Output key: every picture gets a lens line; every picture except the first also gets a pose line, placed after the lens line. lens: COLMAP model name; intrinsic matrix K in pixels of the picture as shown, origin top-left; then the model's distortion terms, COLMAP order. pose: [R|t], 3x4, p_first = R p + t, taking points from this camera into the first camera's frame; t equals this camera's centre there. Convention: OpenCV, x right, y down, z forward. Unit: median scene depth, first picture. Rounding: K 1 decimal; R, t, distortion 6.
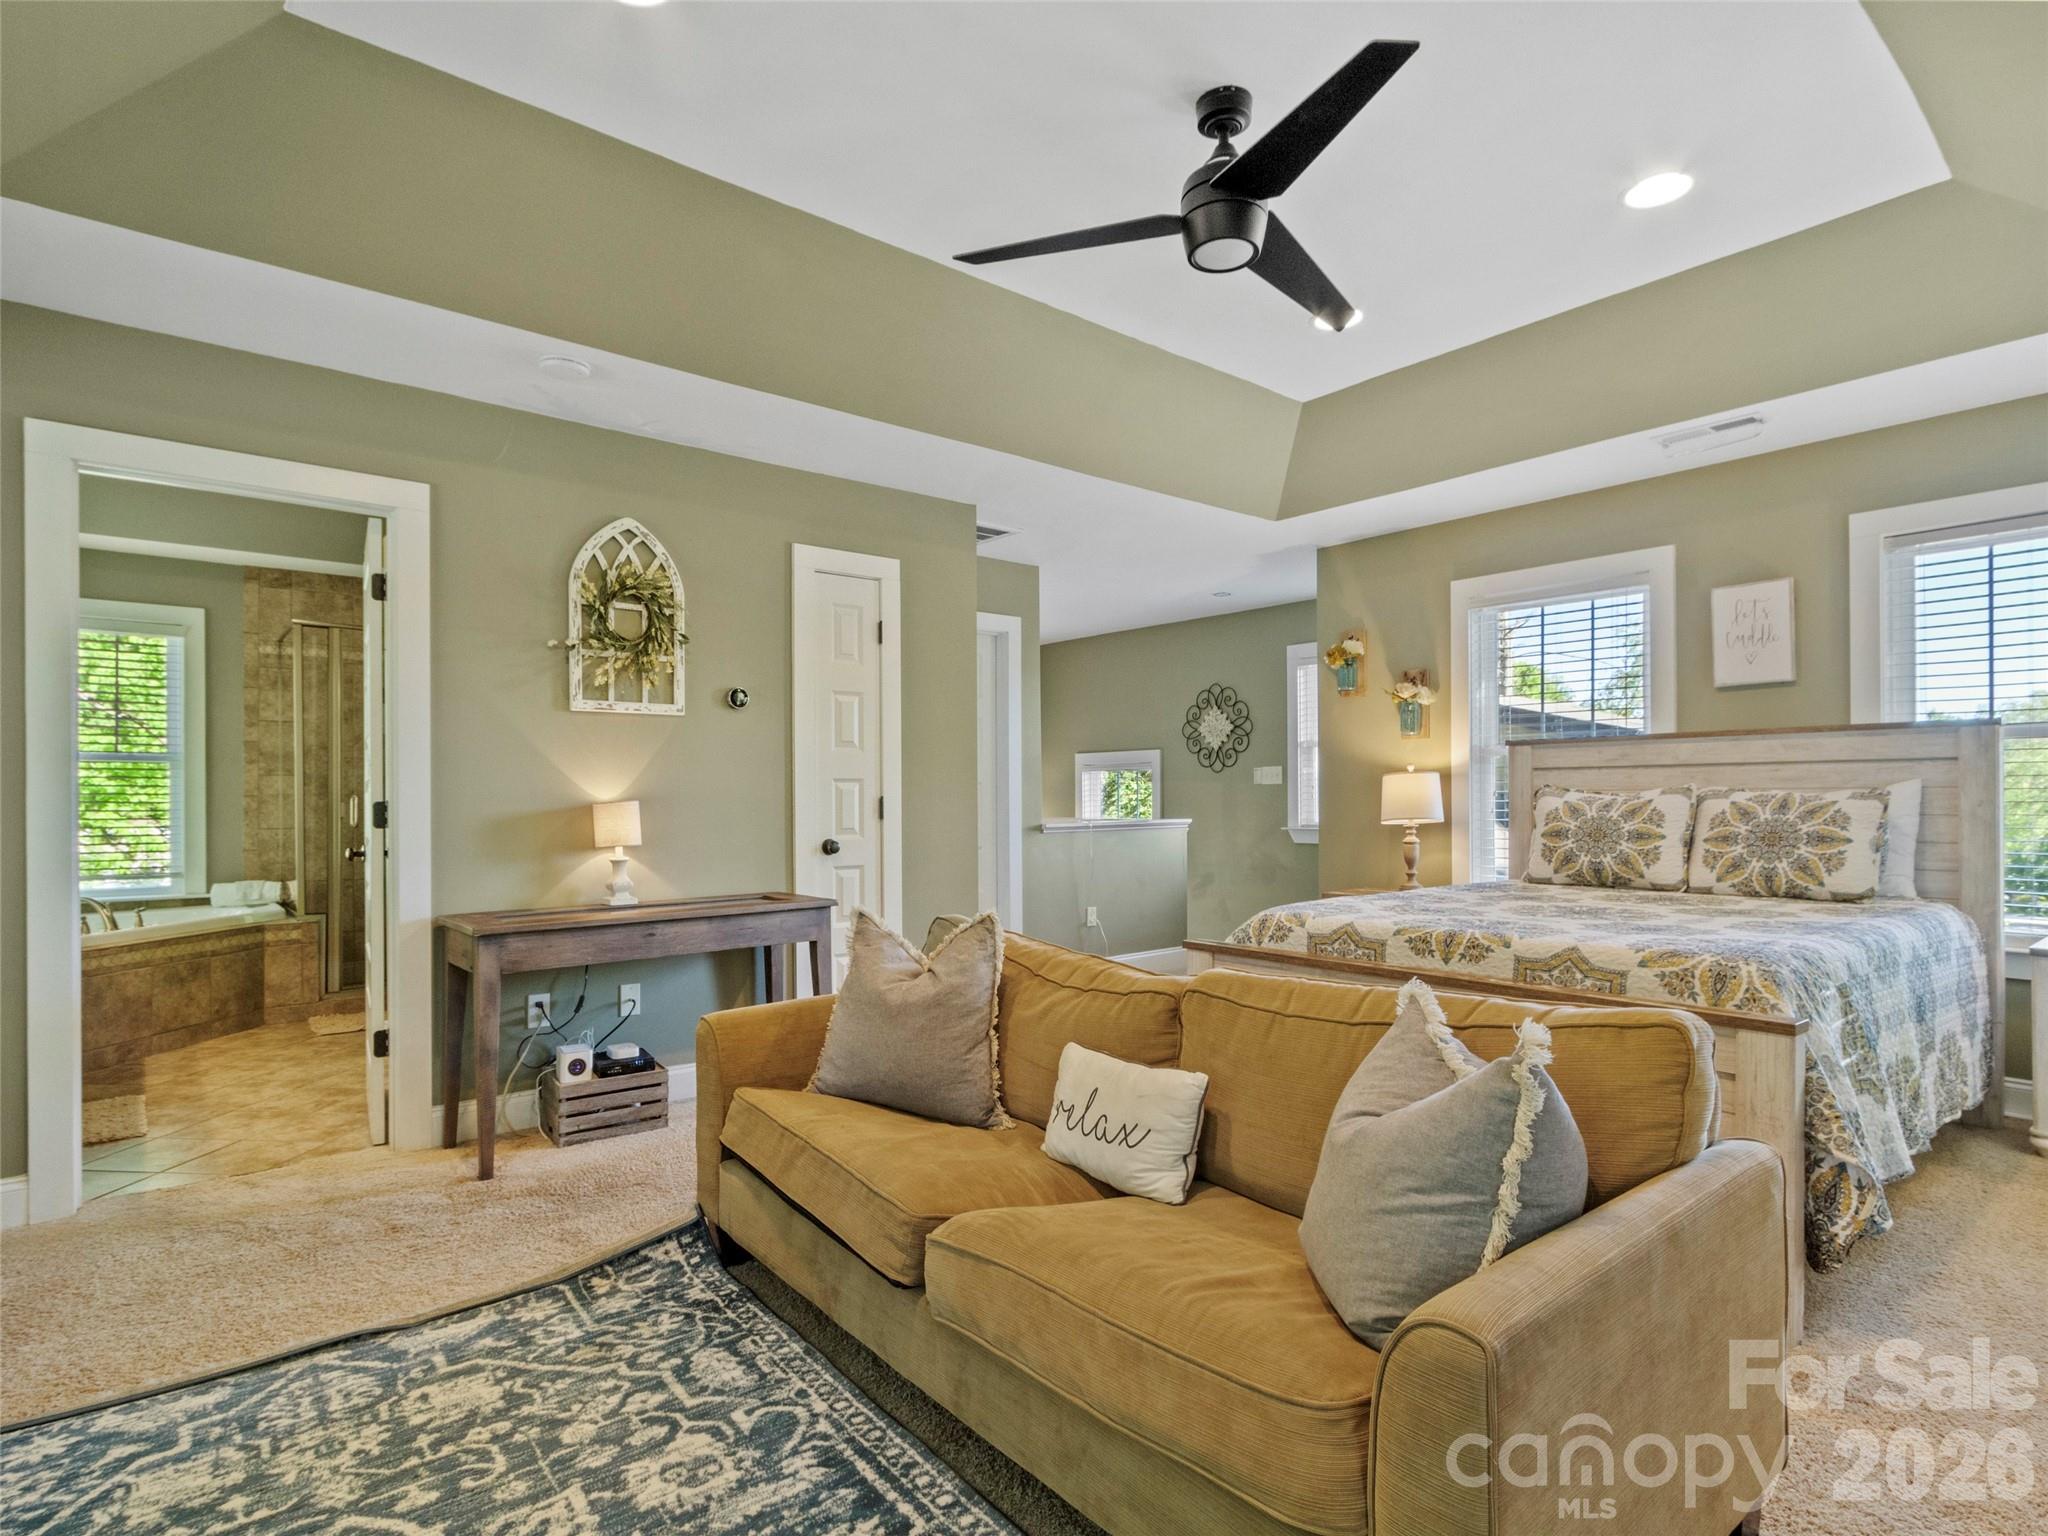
lens RADIAL K [[1076.3, 0, 1010.6], [0, 1076.3, 781.6], [0, 0, 1]] dist [0.004438, -0.002489]
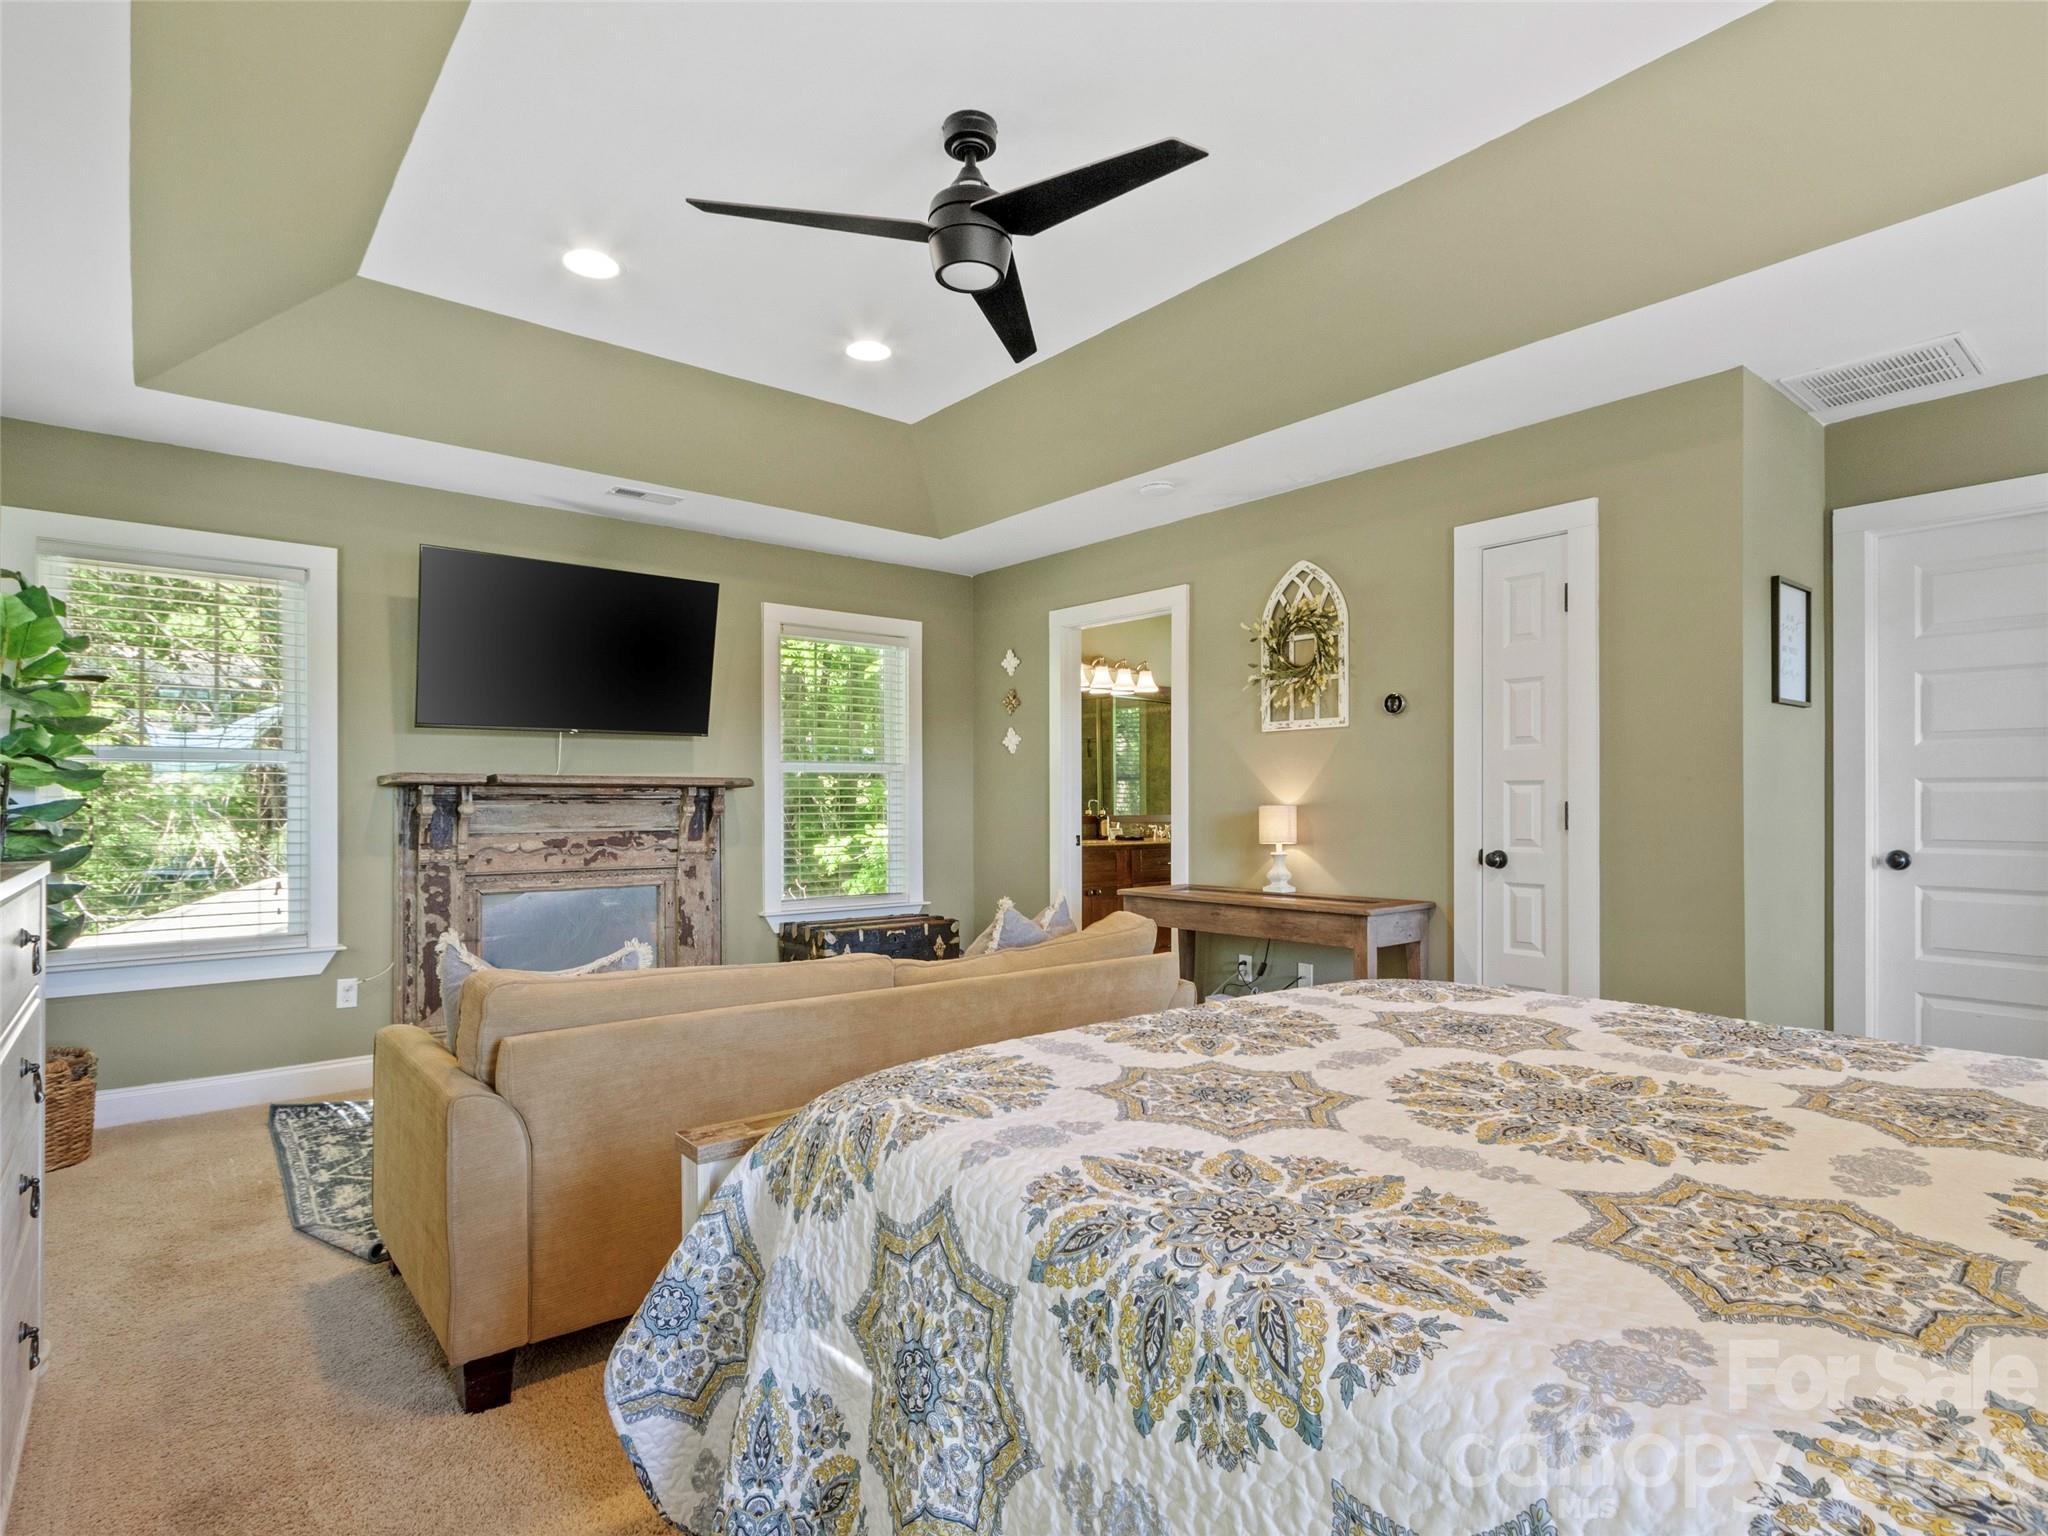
lens RADIAL K [[1076.3, 0, 1015.1], [0, 1076.3, 785.0], [0, 0, 1]] dist [0.004438, -0.002489]
pose [[0.002227, -0.008958, -0.999957, 0.803487], [0.018535, 0.999788, -0.008915, 0.000977], [0.999826, -0.018514, 0.002393, 0.686991]]
